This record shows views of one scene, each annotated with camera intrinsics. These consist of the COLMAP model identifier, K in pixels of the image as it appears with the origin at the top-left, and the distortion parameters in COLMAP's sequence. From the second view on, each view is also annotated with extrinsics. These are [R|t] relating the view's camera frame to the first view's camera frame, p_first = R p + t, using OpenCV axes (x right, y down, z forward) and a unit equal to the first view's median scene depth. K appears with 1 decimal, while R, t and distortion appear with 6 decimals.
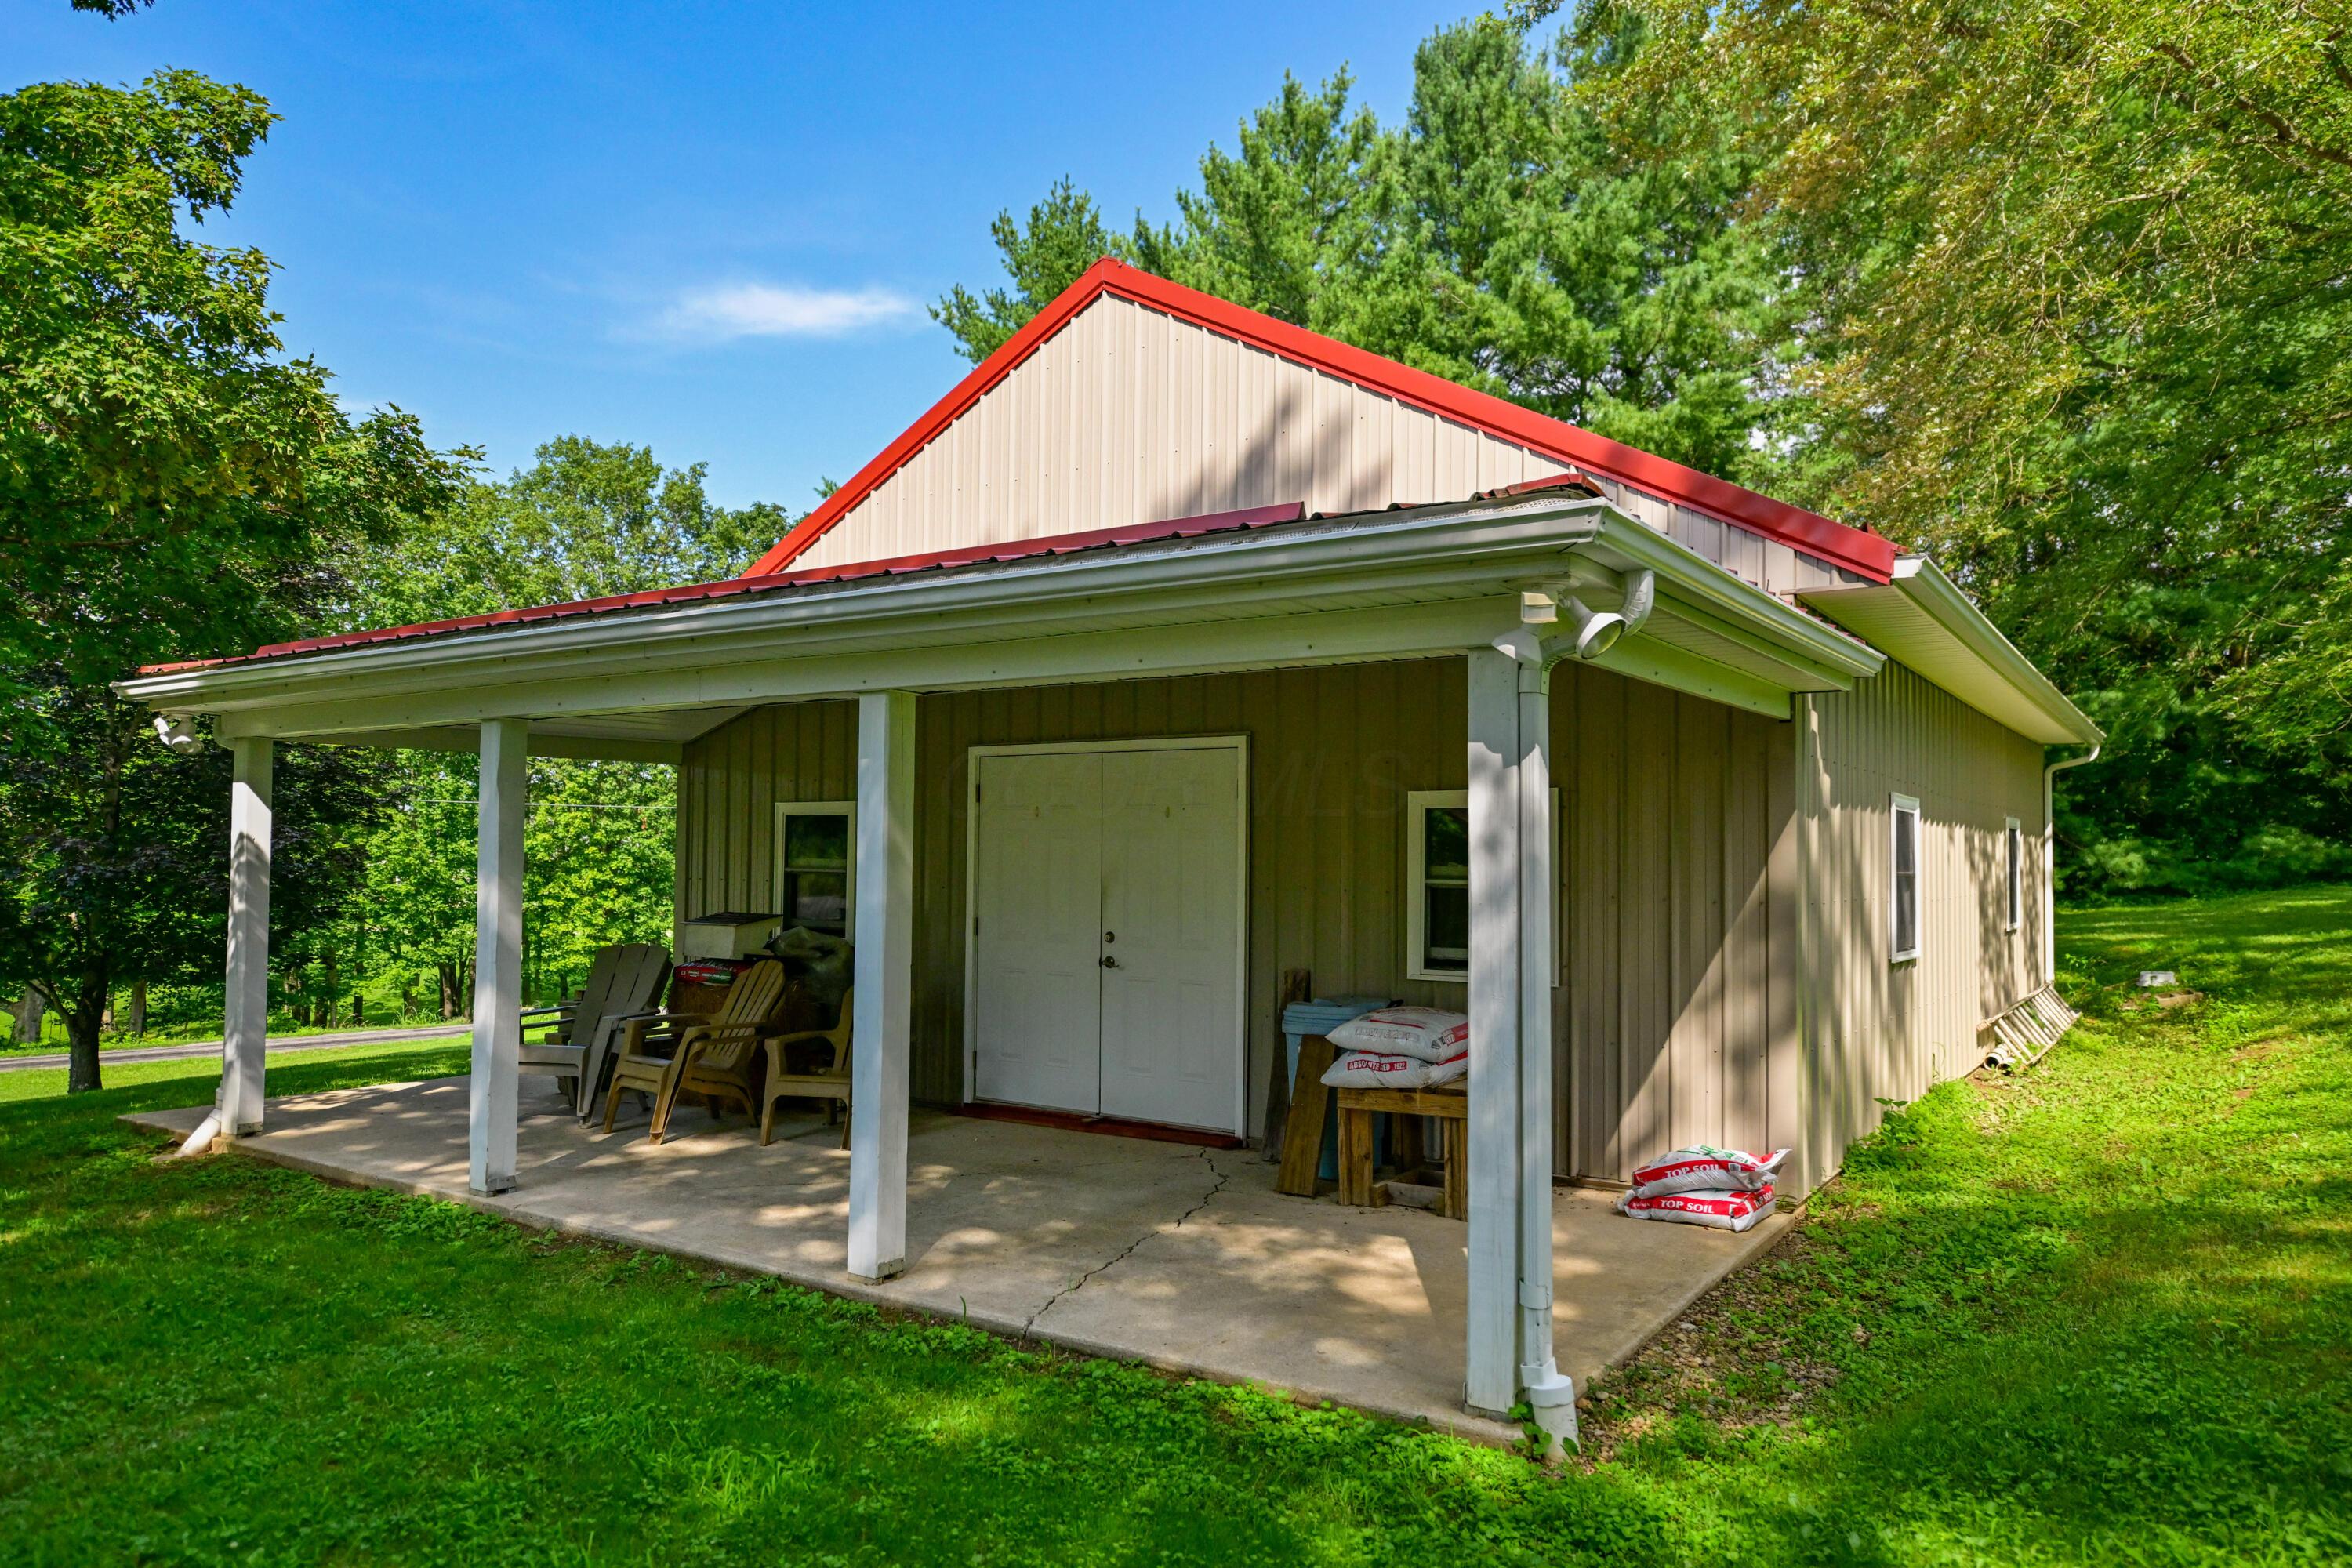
lens RADIAL K [[1572.7, 0, 1176.0], [0, 1572.7, 784.0], [0, 0, 1]] dist [0.000282, 0.000986]
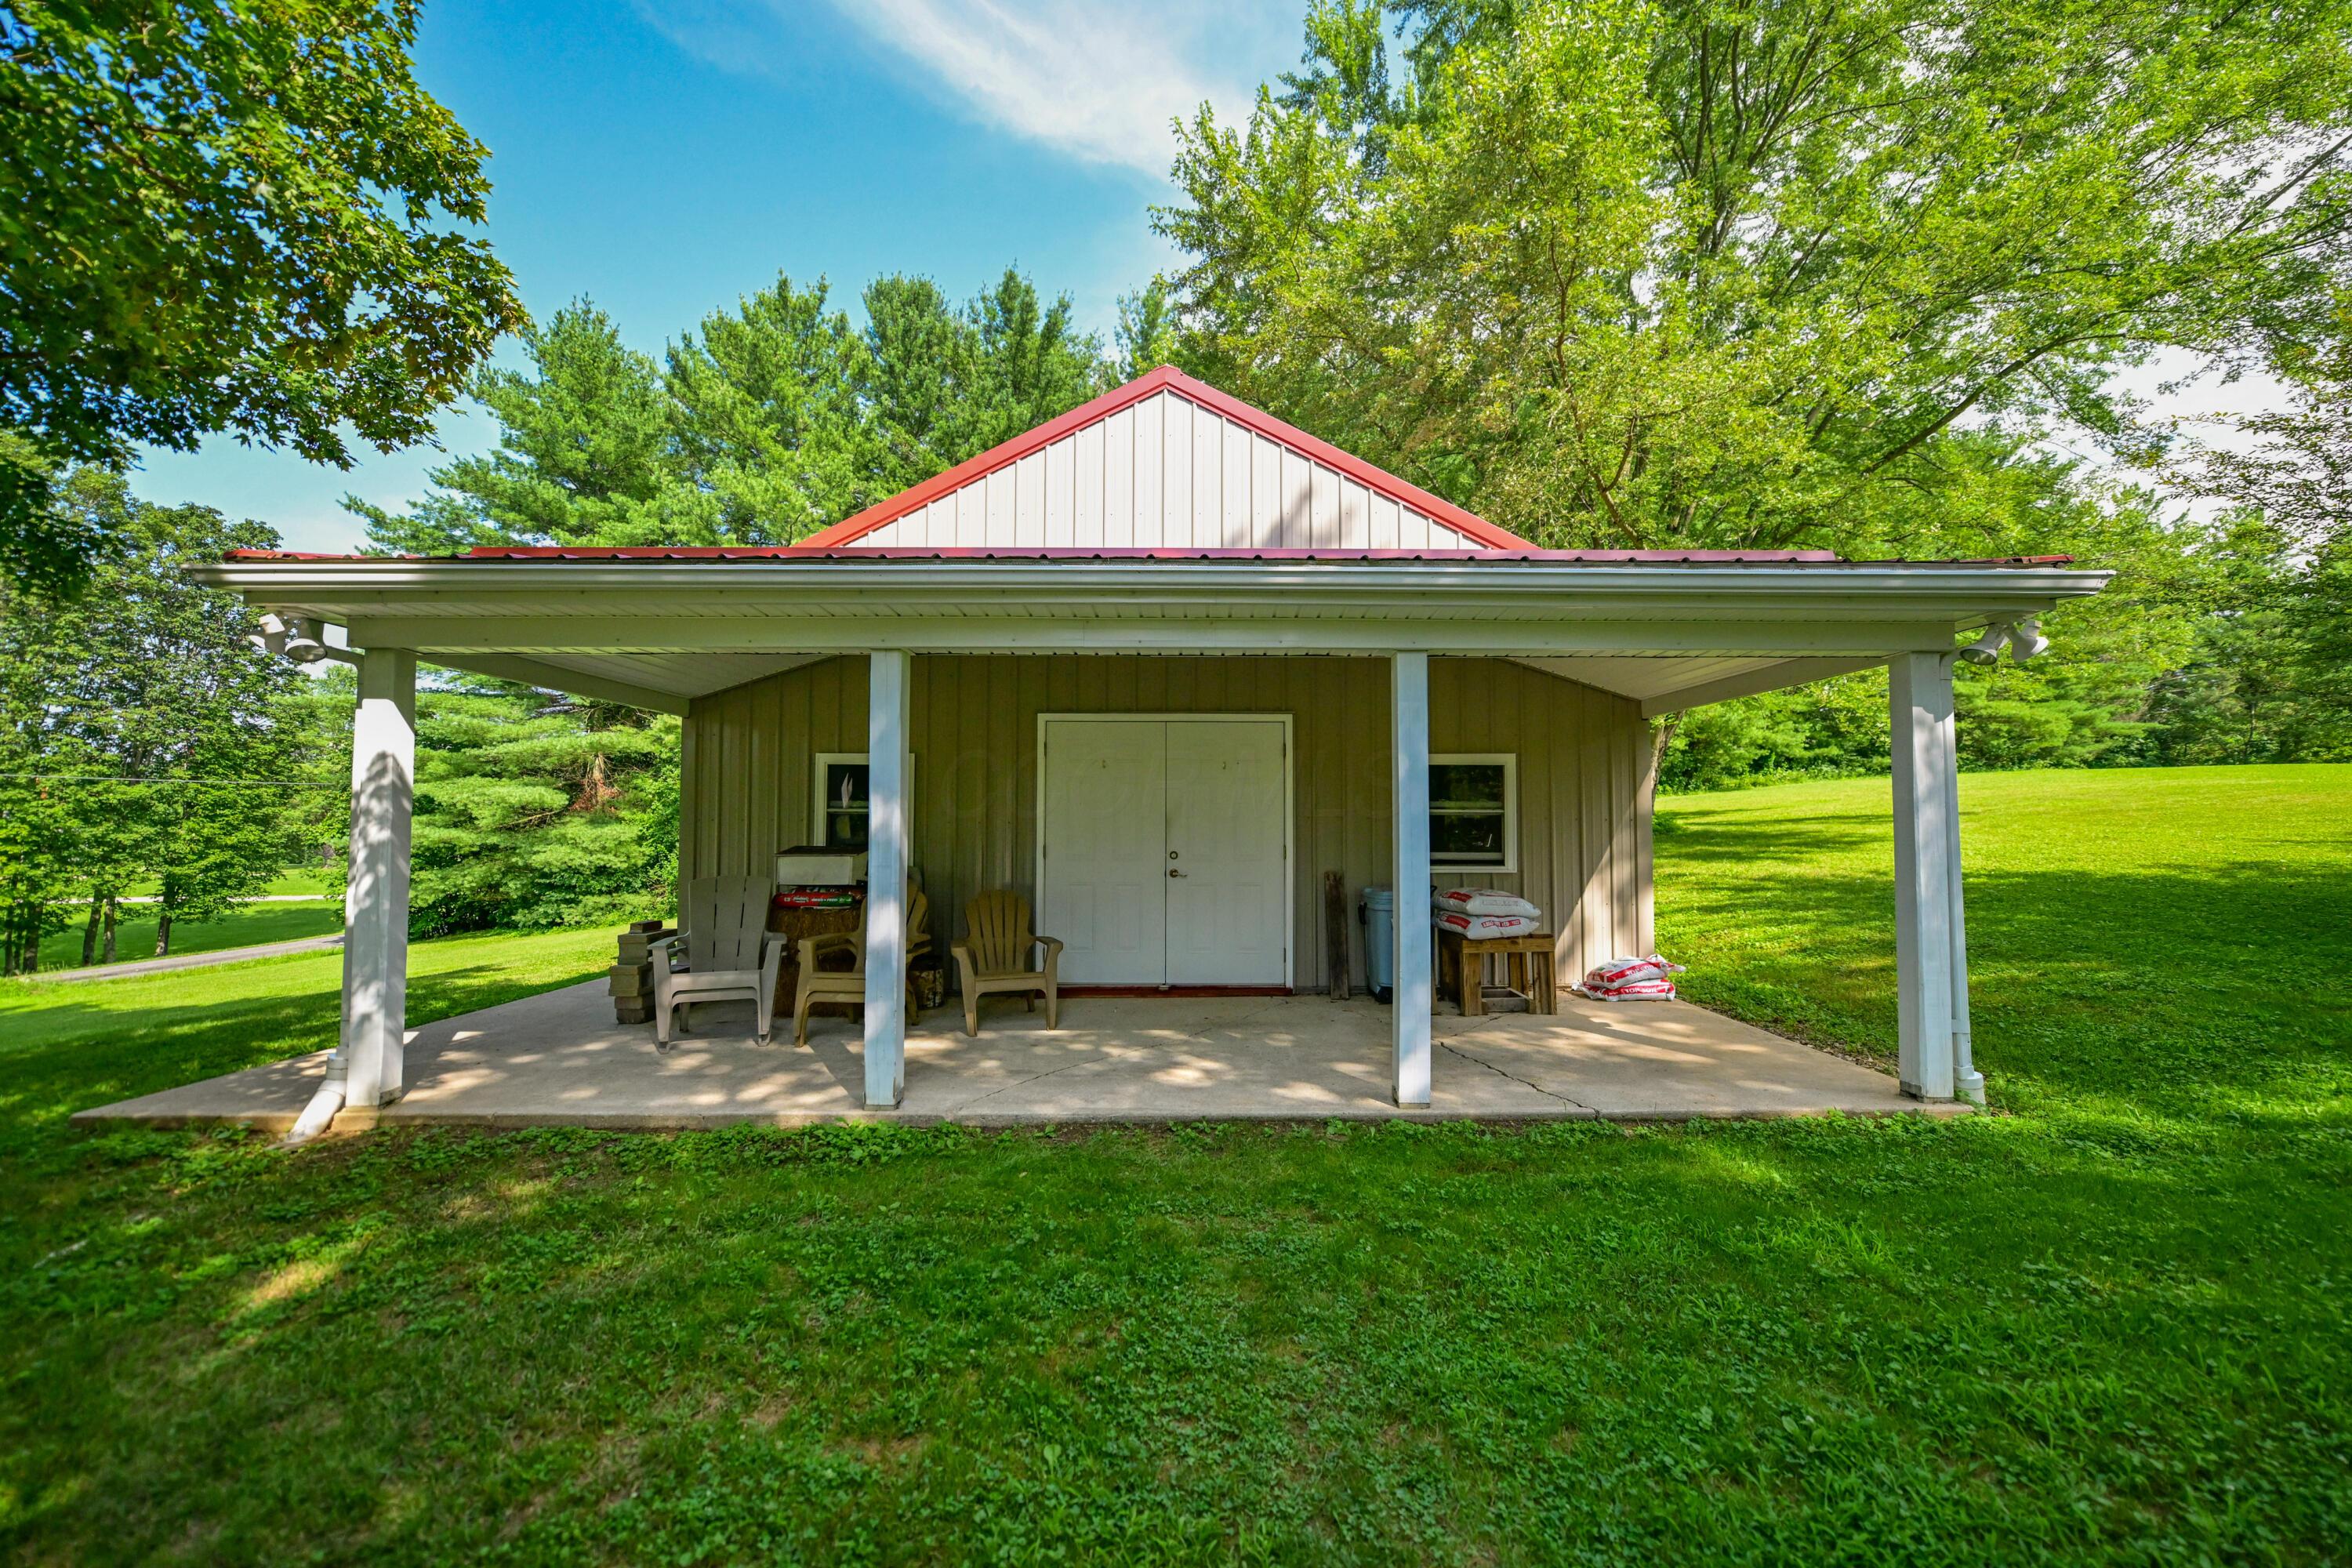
lens RADIAL K [[970.1, 0, 1176.0], [0, 970.1, 784.0], [0, 0, 1]] dist [-0.002368, -0.000316]
pose [[0.817815, 0.019514, 0.575151, -0.490314], [-0.020504, 0.999778, -0.004765, 0.035749], [-0.575116, -0.007896, 0.818034, 0.278311]]
